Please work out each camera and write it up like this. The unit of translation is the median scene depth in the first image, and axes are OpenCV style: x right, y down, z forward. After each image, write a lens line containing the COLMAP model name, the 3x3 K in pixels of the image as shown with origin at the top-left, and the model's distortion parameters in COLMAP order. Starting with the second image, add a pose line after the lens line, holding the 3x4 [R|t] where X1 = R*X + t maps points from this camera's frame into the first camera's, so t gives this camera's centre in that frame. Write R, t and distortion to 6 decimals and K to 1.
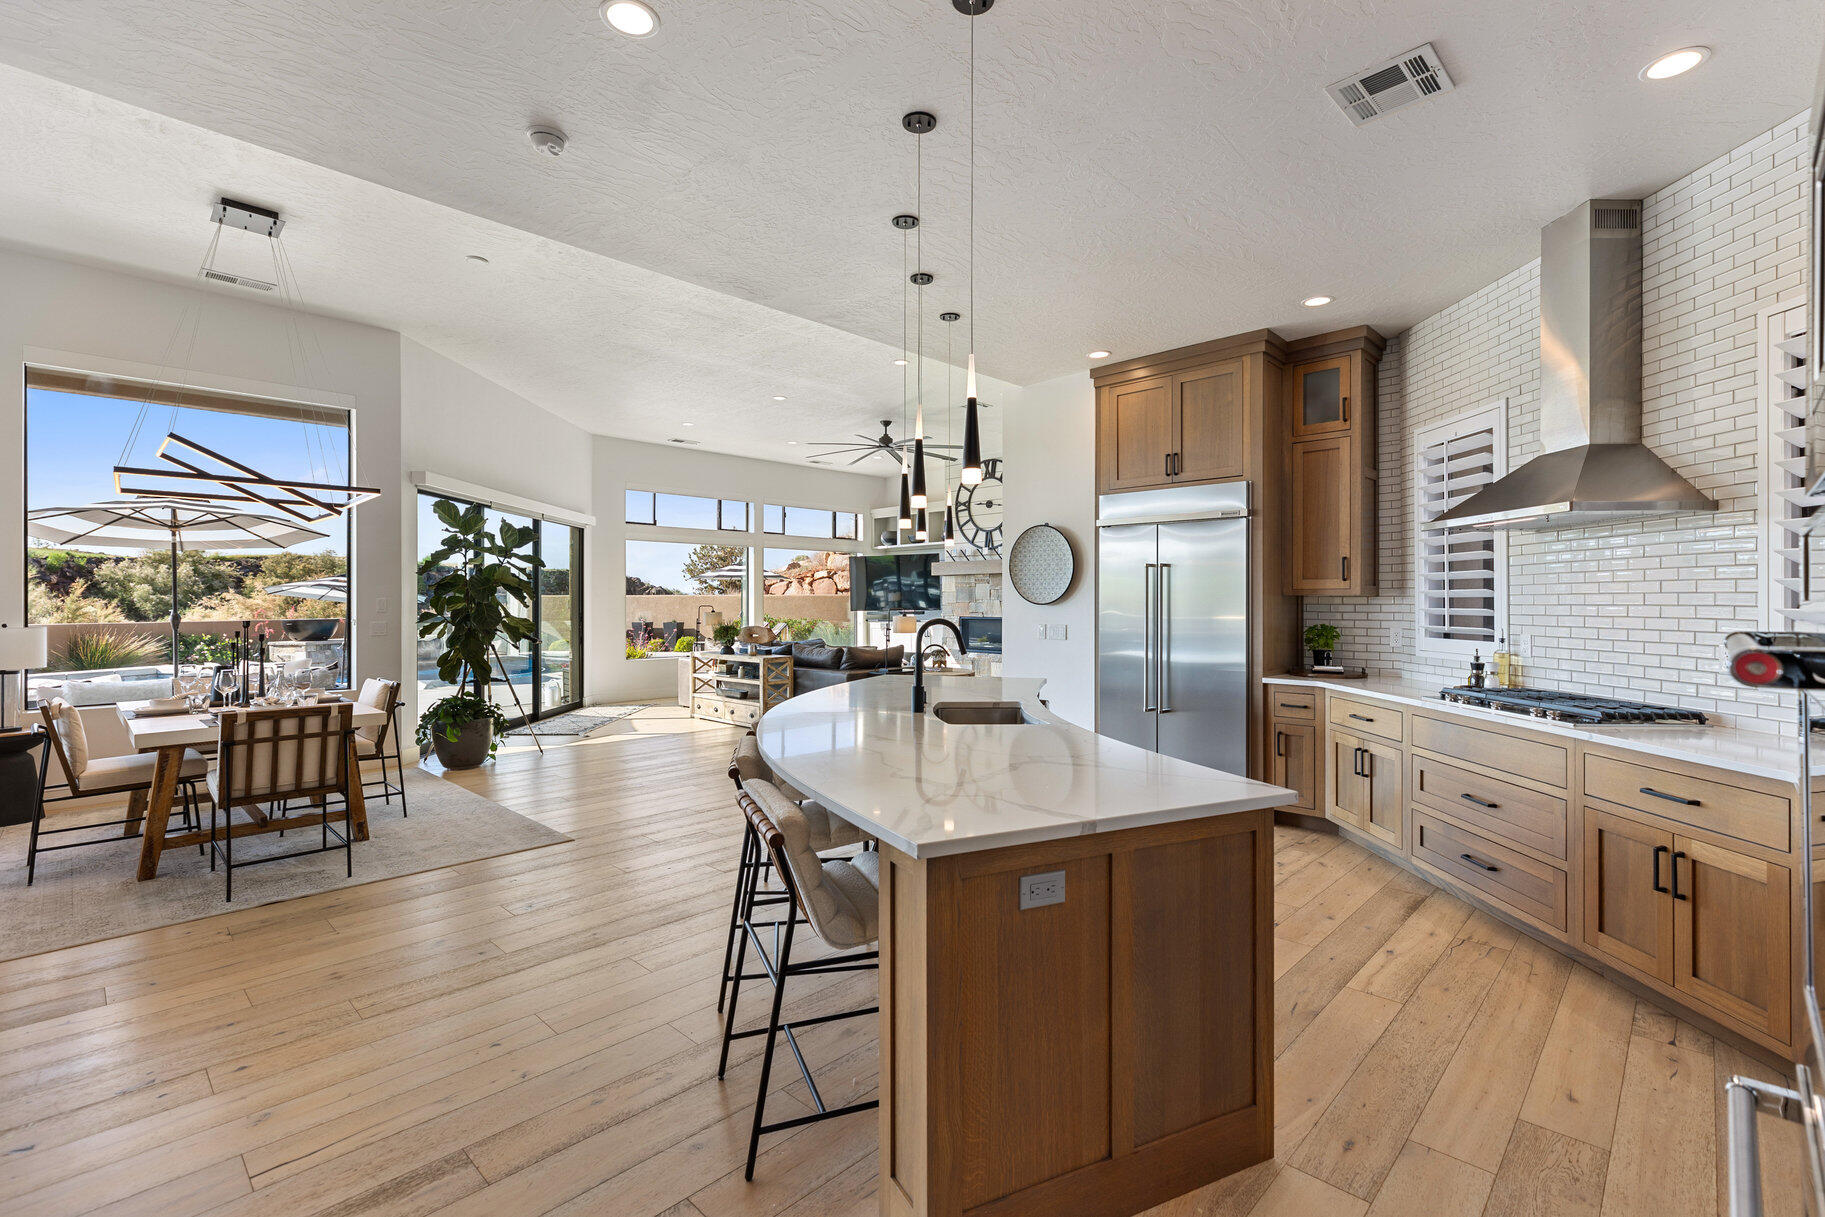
lens RADIAL K [[815.0, 0, 930.9], [0, 815.0, 607.0], [0, 0, 1]] dist [0.000013, 0.003007]
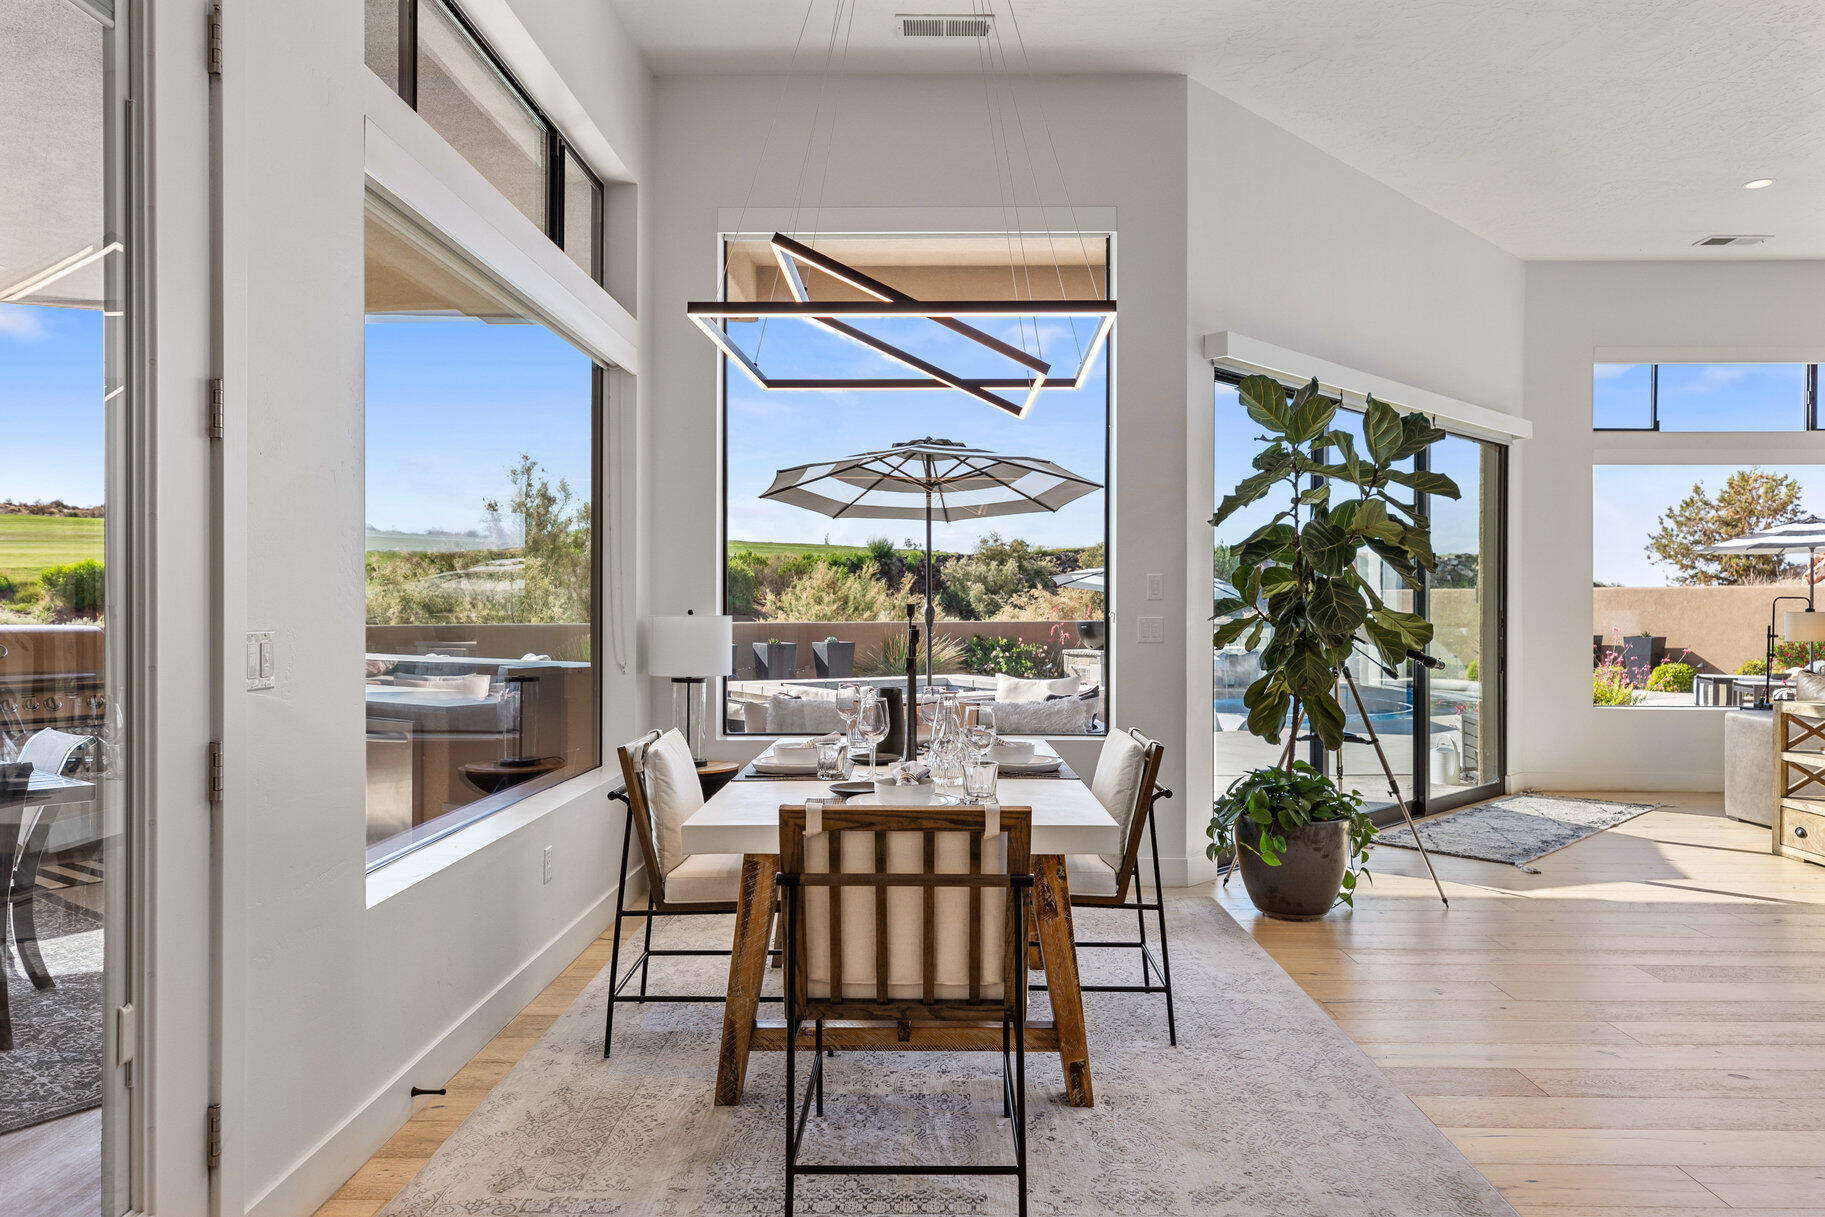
lens RADIAL K [[1223.4, 0, 915.9], [0, 1223.4, 589.6], [0, 0, 1]] dist [0.034349, 0.001110]
pose [[0.683058, -0.006132, -0.730338, -0.179221], [-0.006696, 0.999870, -0.014658, 0.012424], [0.730333, 0.014902, 0.682928, 0.314347]]
